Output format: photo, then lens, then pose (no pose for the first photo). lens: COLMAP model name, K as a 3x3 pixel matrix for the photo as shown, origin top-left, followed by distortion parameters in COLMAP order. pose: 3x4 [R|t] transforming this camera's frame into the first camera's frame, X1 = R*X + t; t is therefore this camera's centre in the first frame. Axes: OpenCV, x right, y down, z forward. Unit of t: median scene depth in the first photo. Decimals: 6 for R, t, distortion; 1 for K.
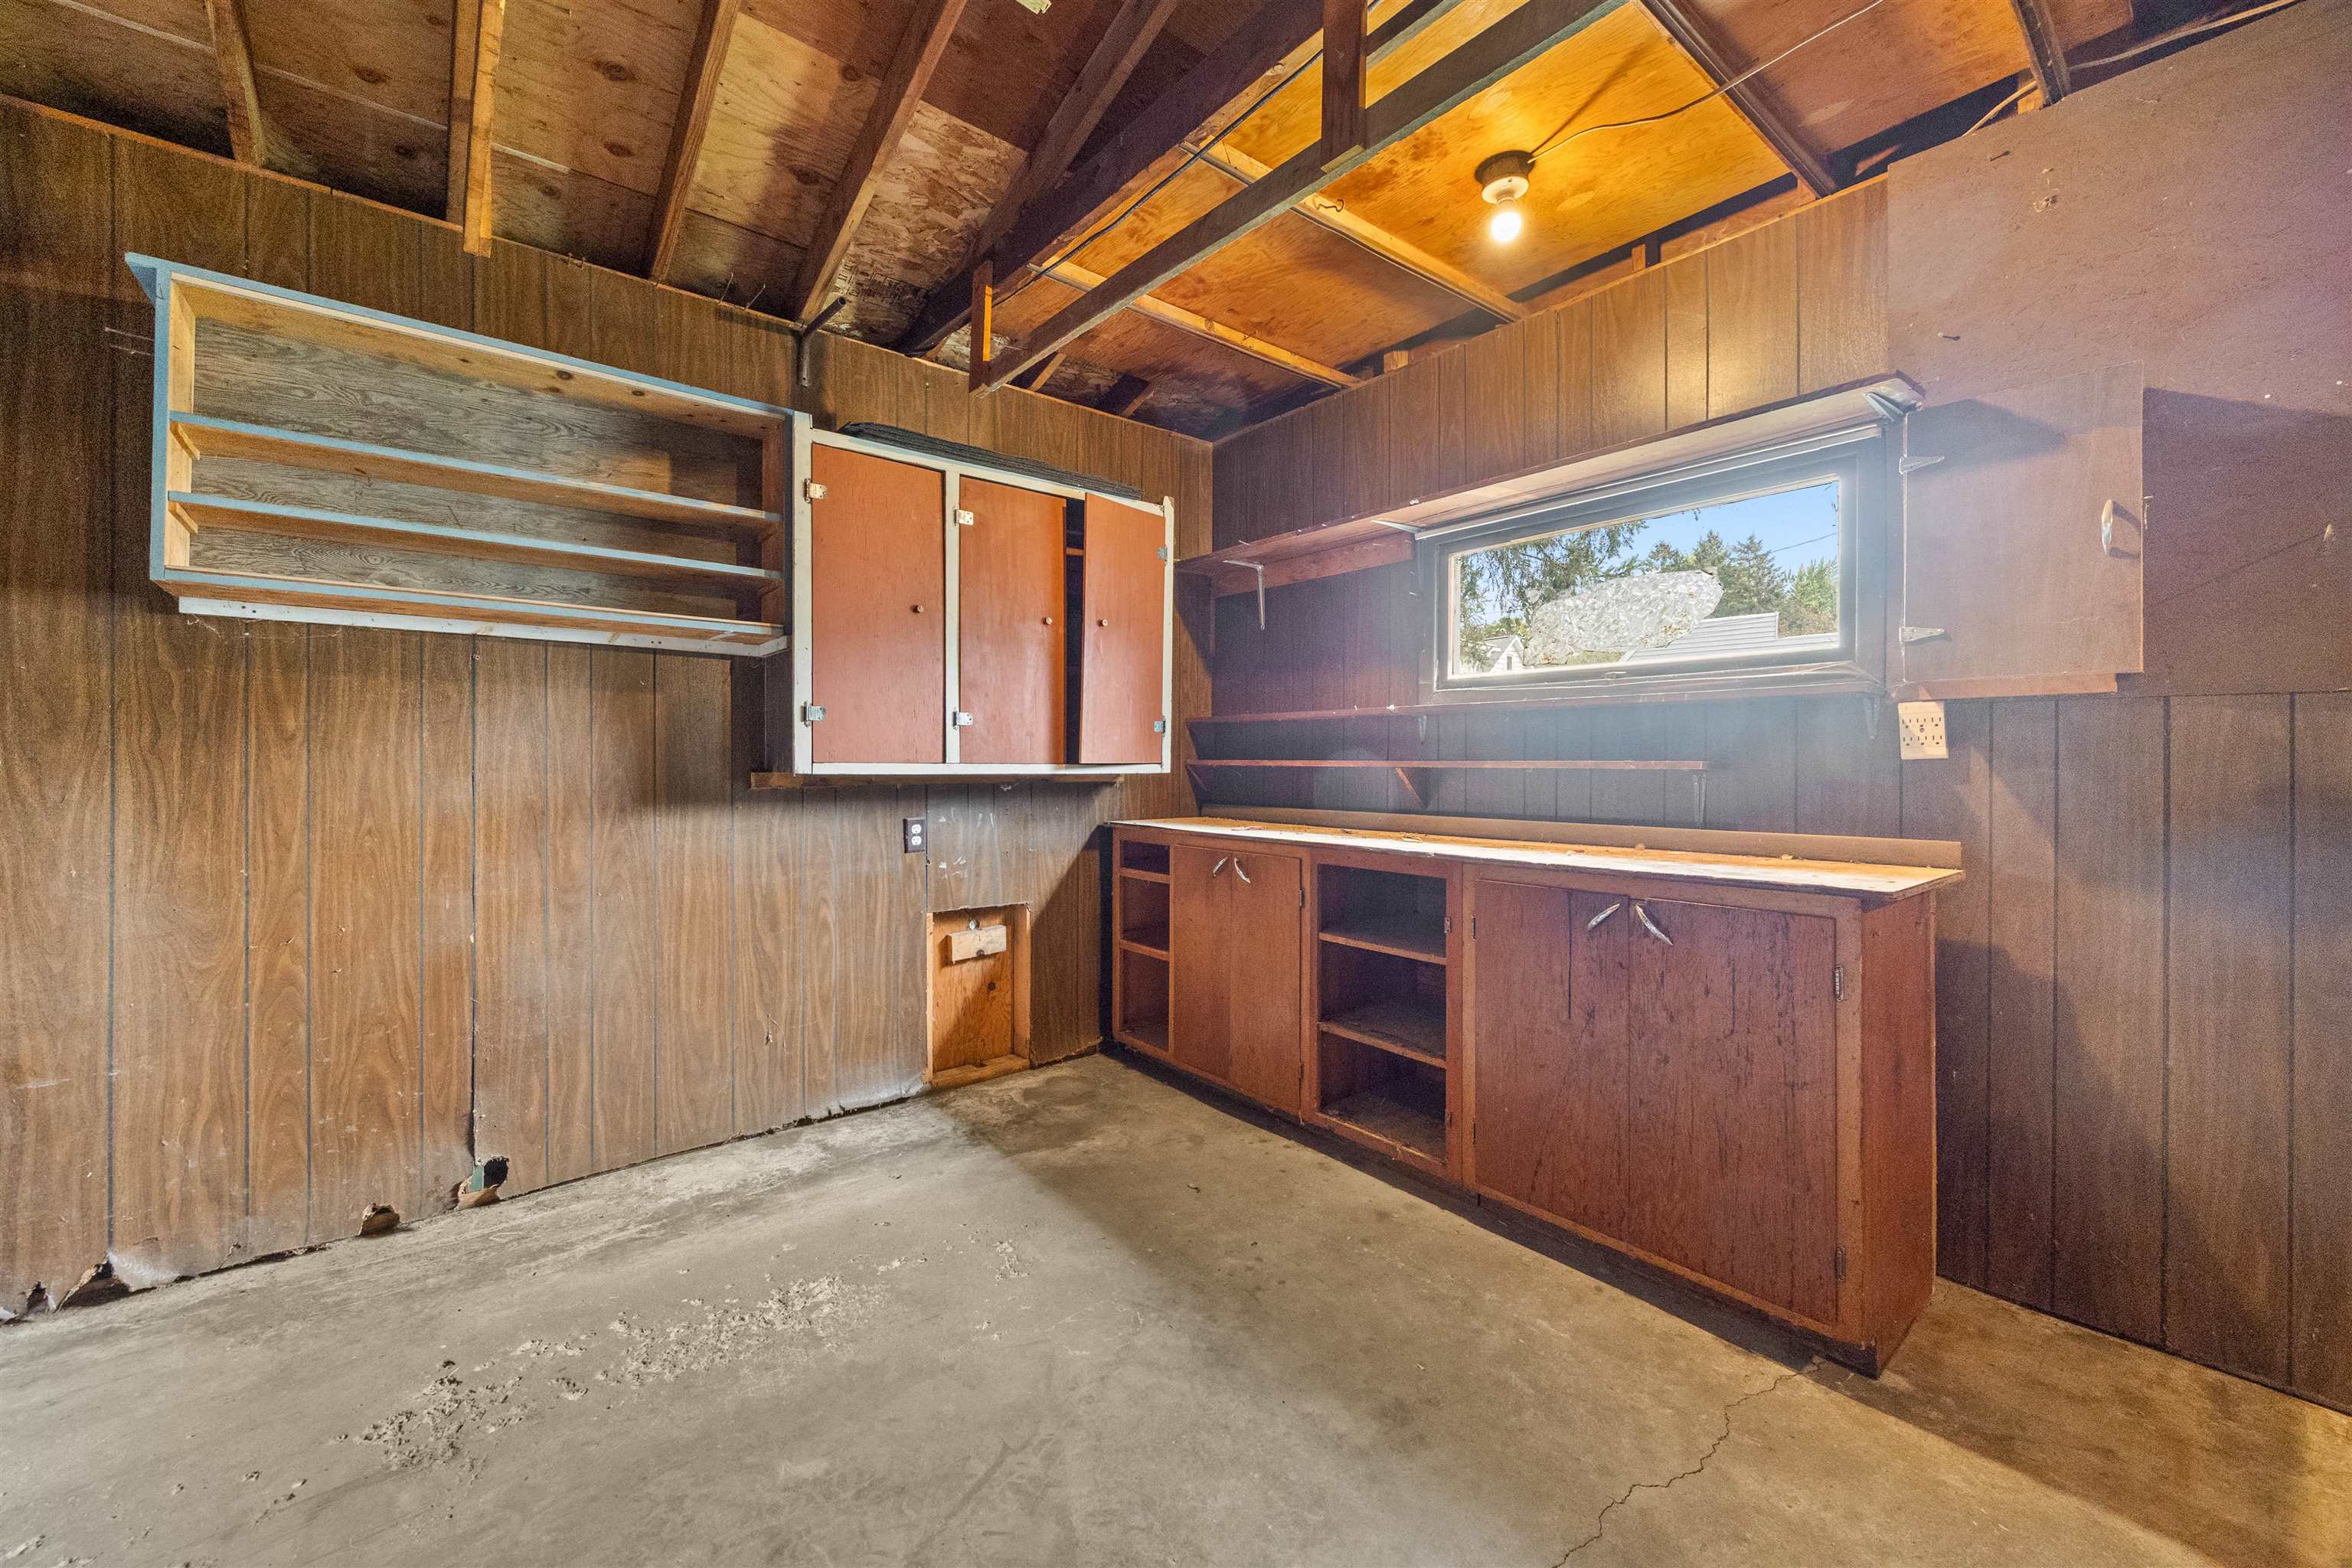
lens RADIAL K [[921.5, 0, 1165.9], [0, 921.5, 754.5], [0, 0, 1]] dist [-0.000473, -0.000195]
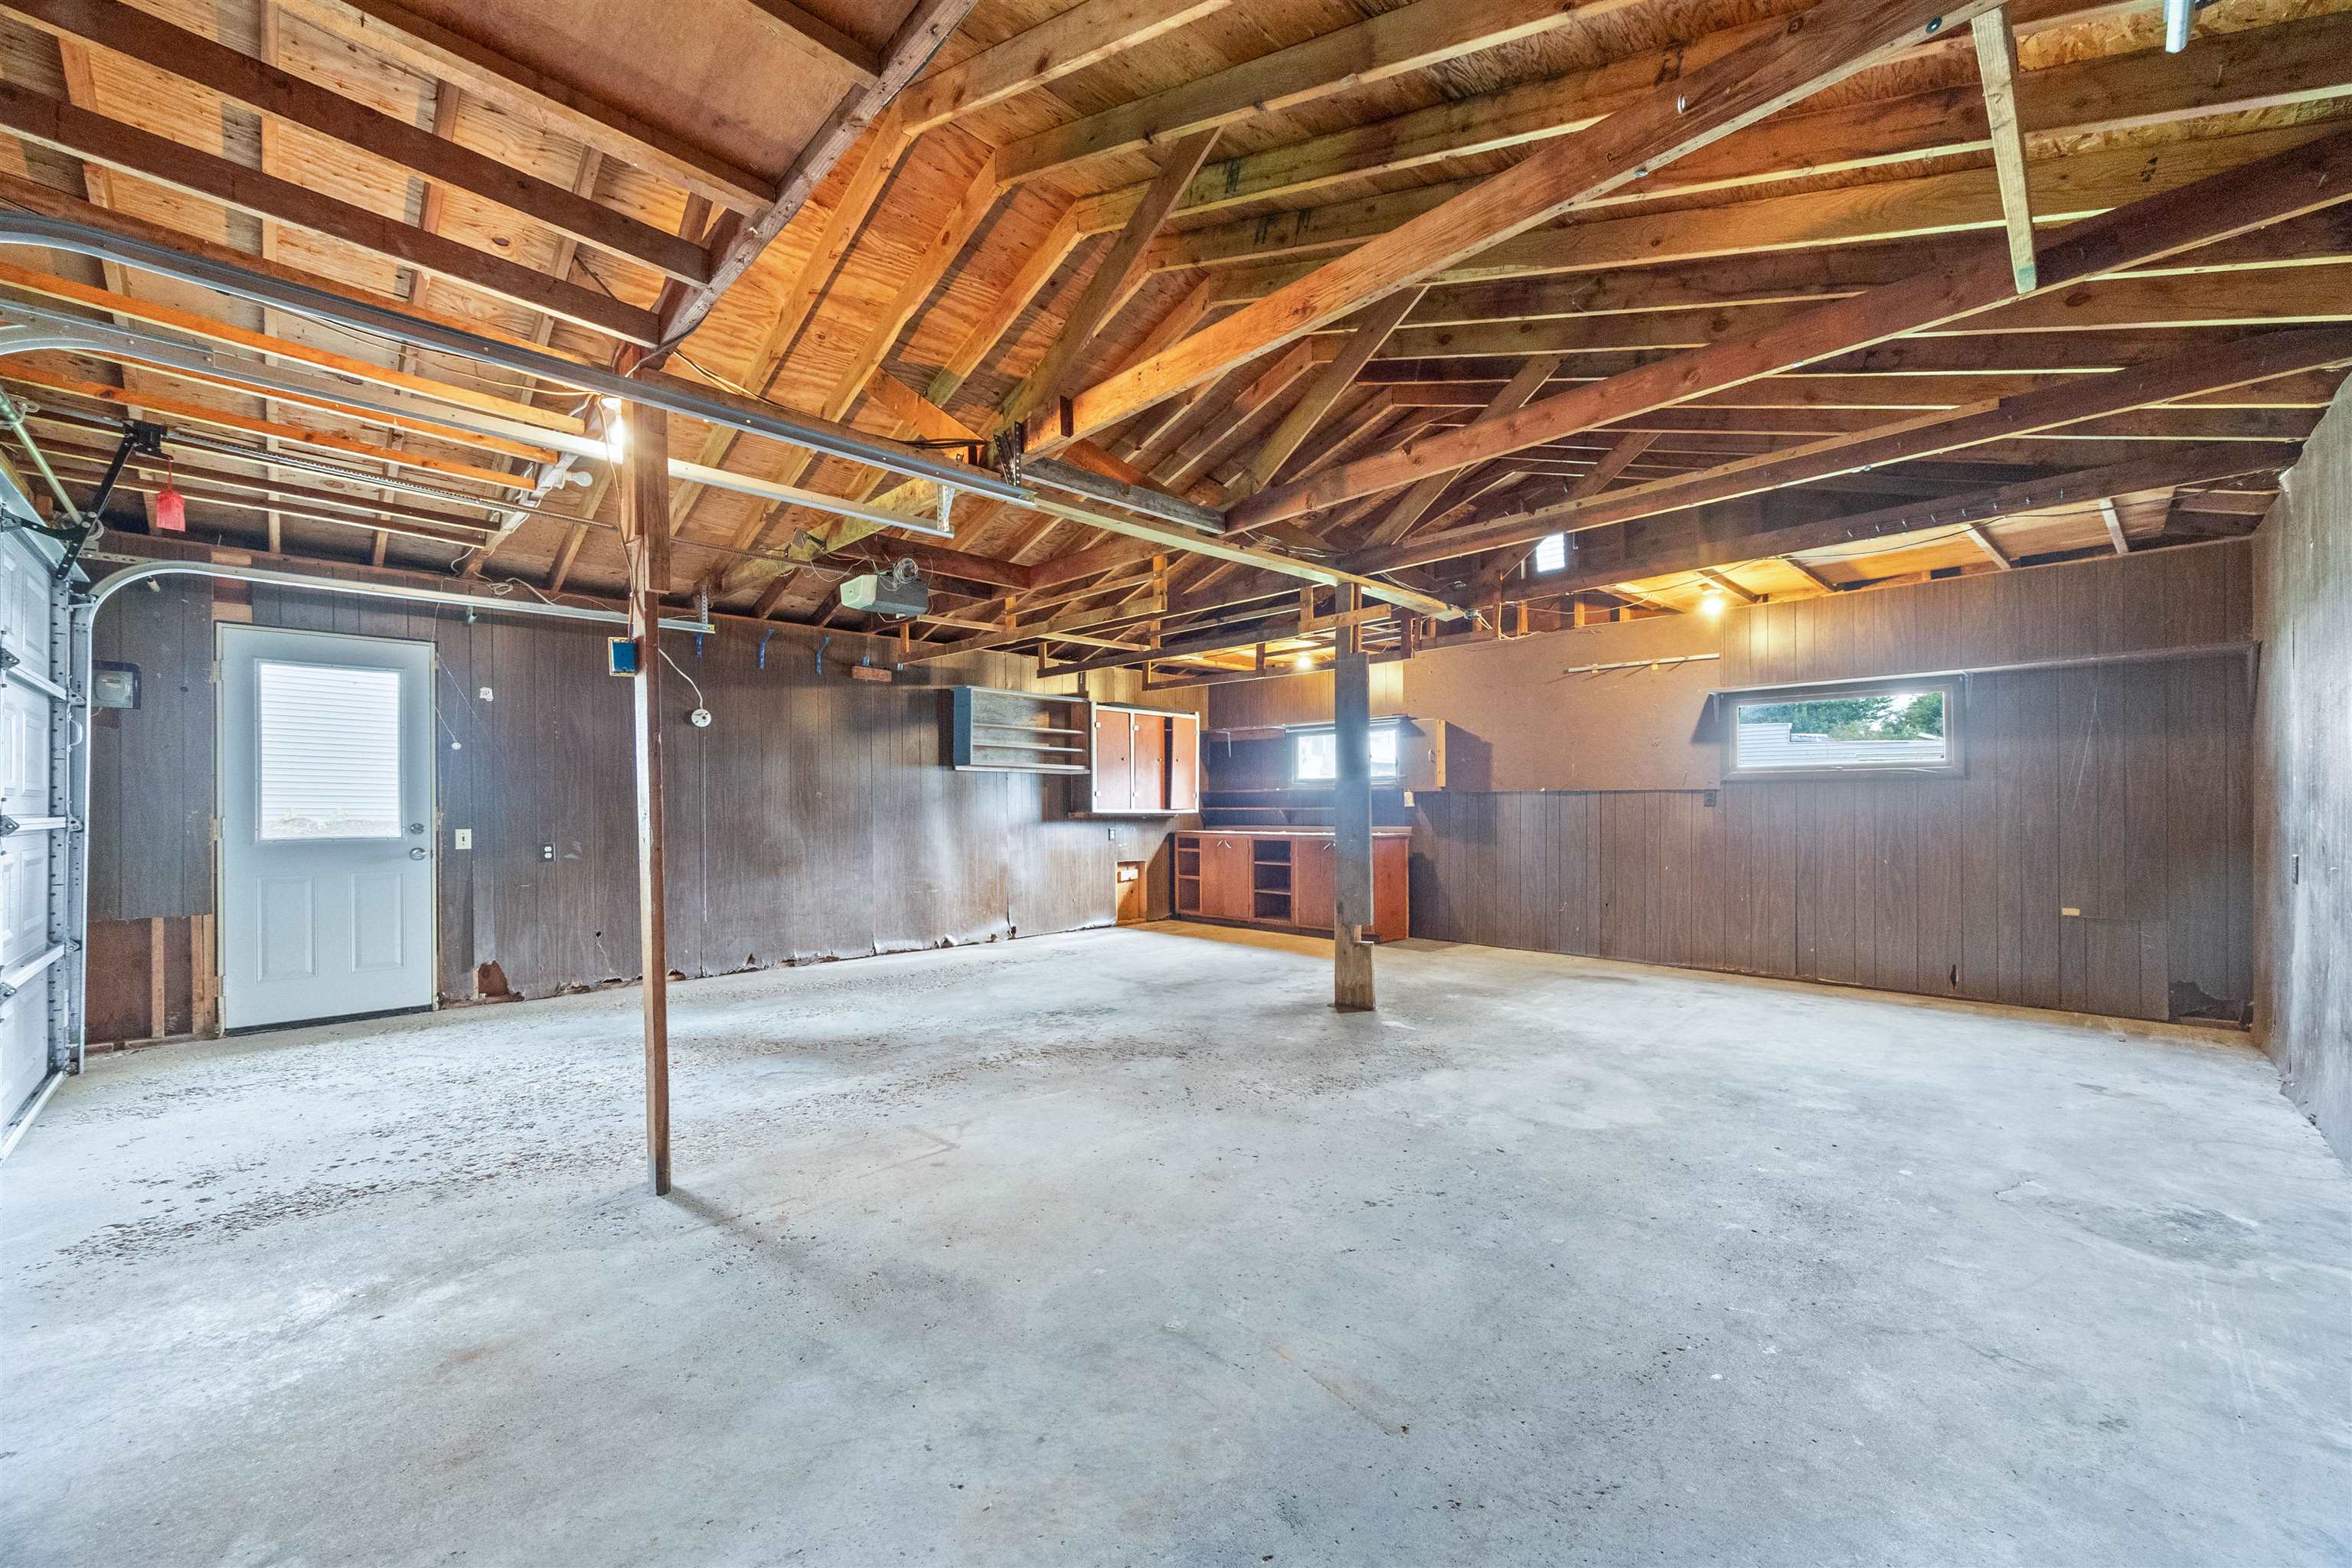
lens RADIAL K [[910.6, 0, 1170.7], [0, 910.6, 807.6], [0, 0, 1]] dist [0.000448, 0.000090]
pose [[0.994968, -0.003715, 0.100119, -0.412926], [0.002935, 0.999964, 0.007939, -0.018178], [-0.100145, -0.007606, 0.994944, -1.993962]]
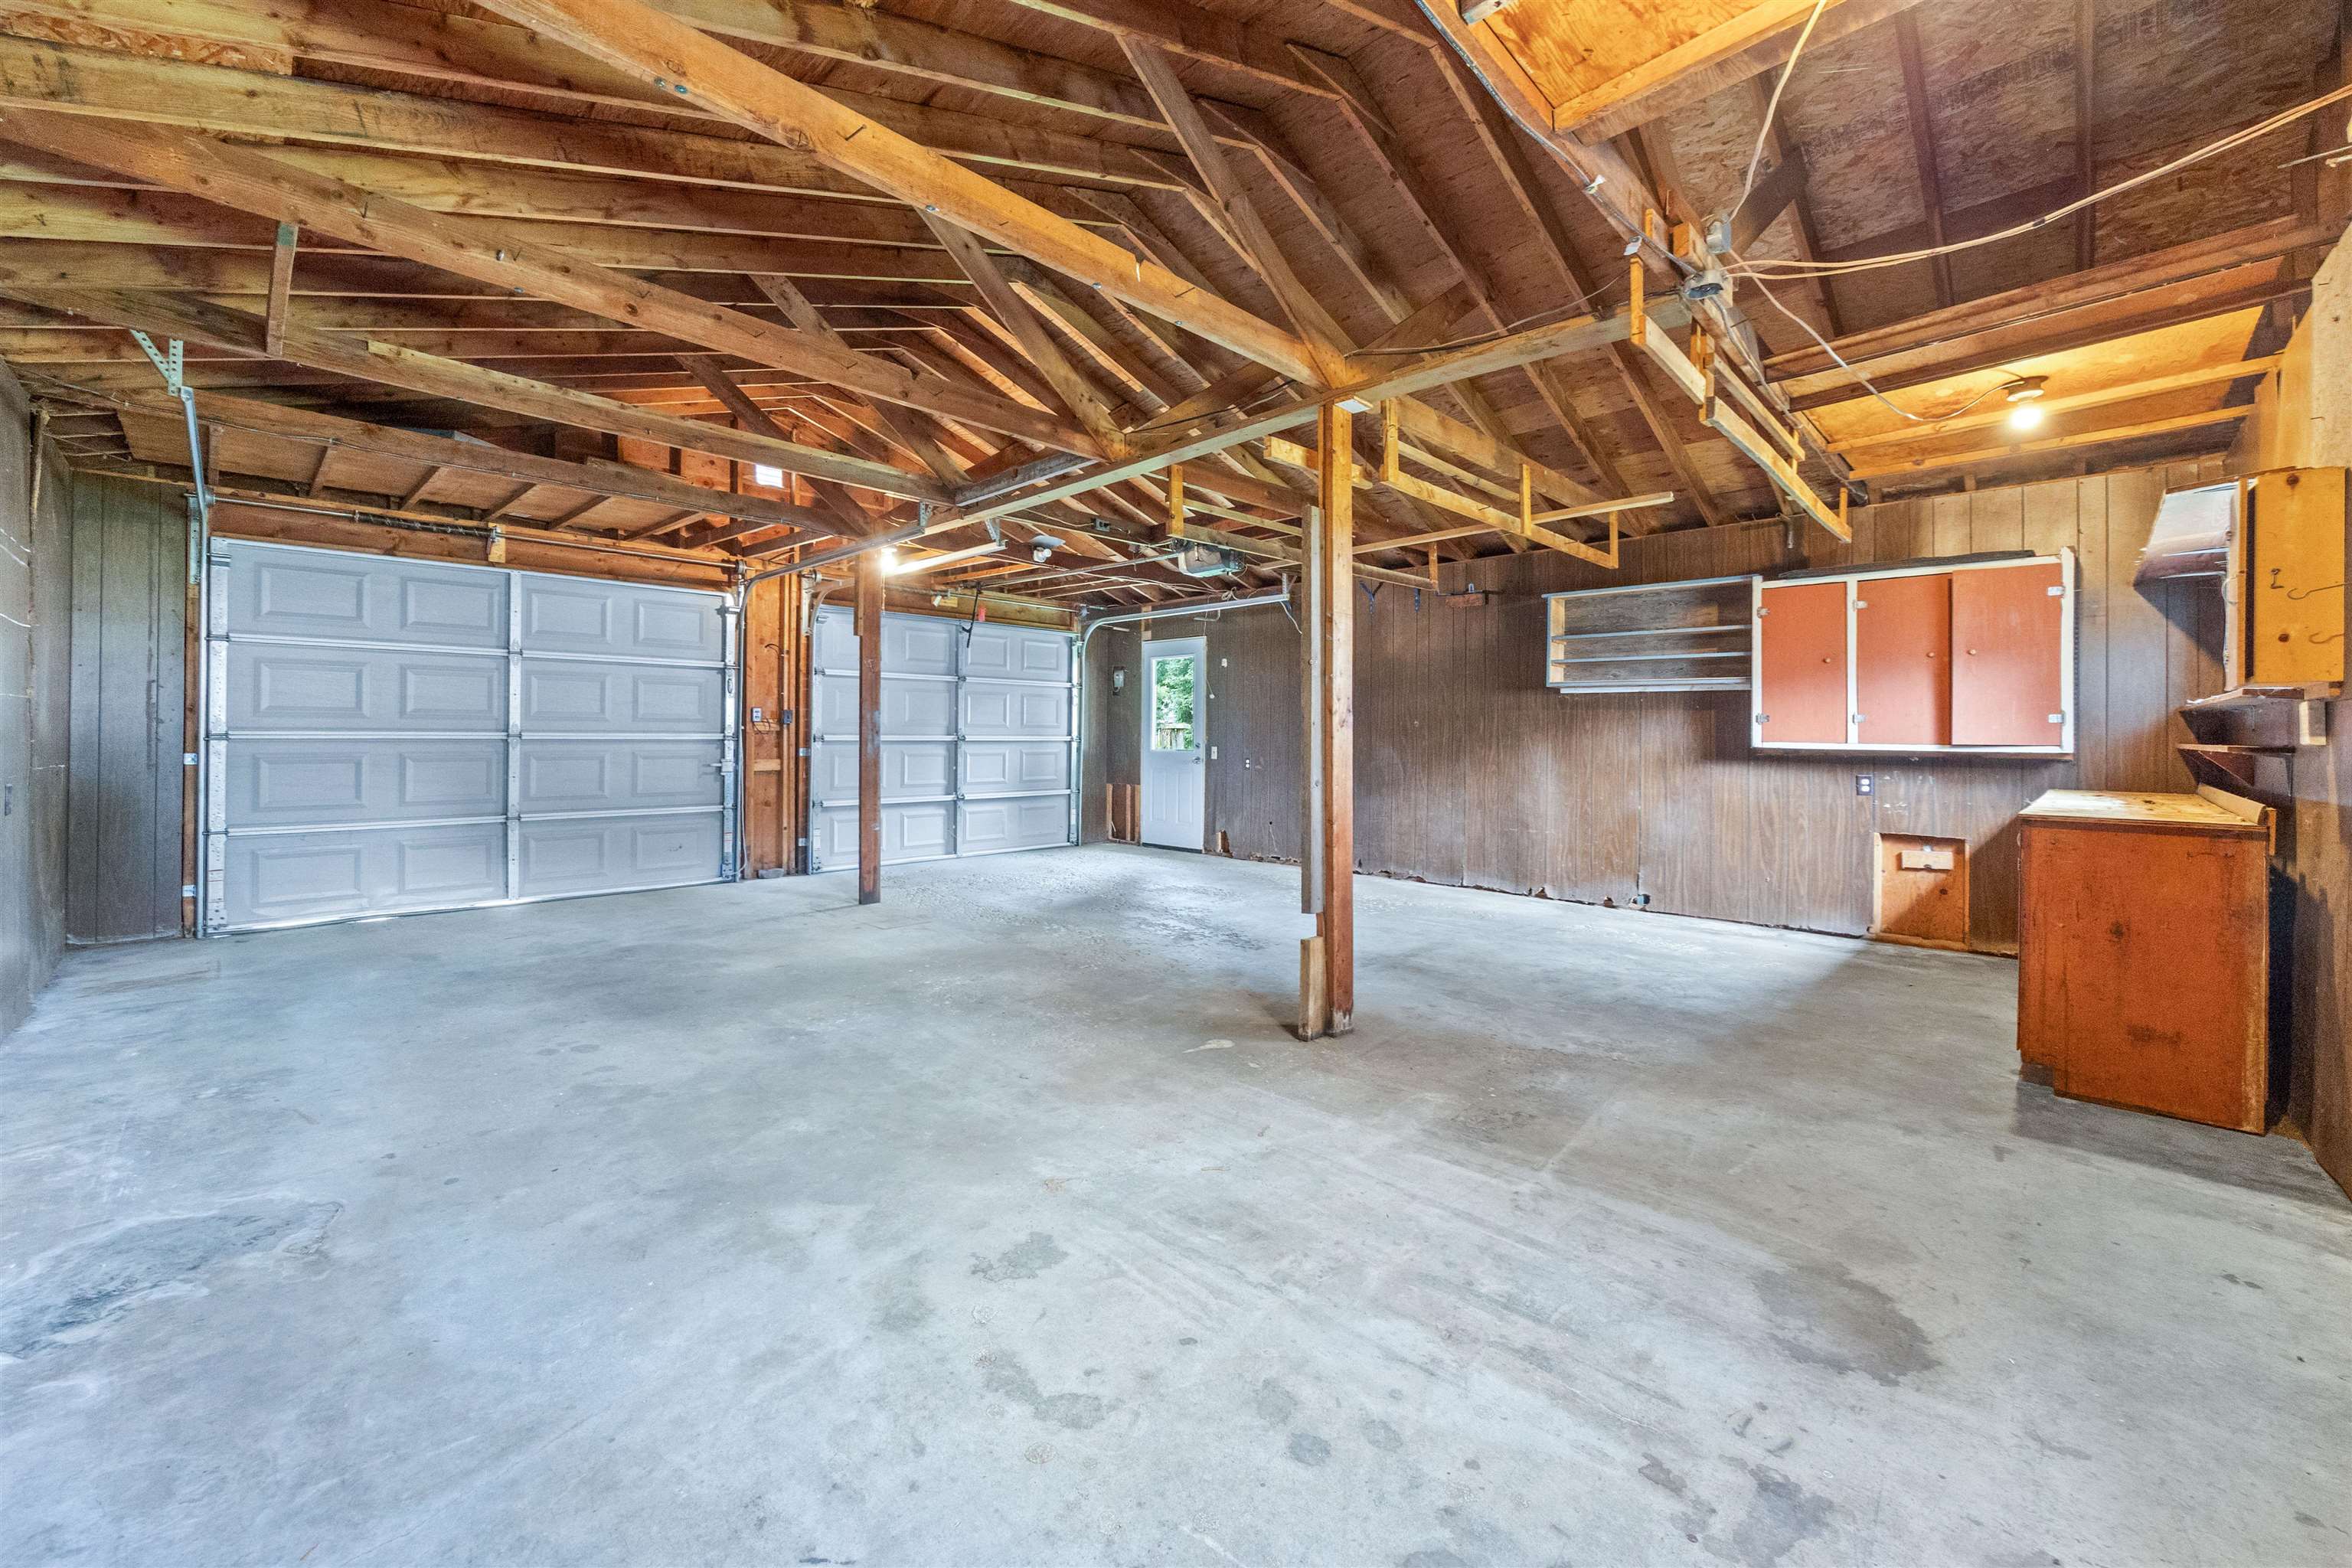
lens RADIAL K [[921.5, 0, 1165.9], [0, 921.5, 754.5], [0, 0, 1]] dist [-0.000473, -0.000195]
pose [[0.124131, 0.021517, -0.992033, 1.381470], [-0.001783, 0.999768, 0.021462, -0.004581], [0.992264, -0.000895, 0.124140, -0.545419]]
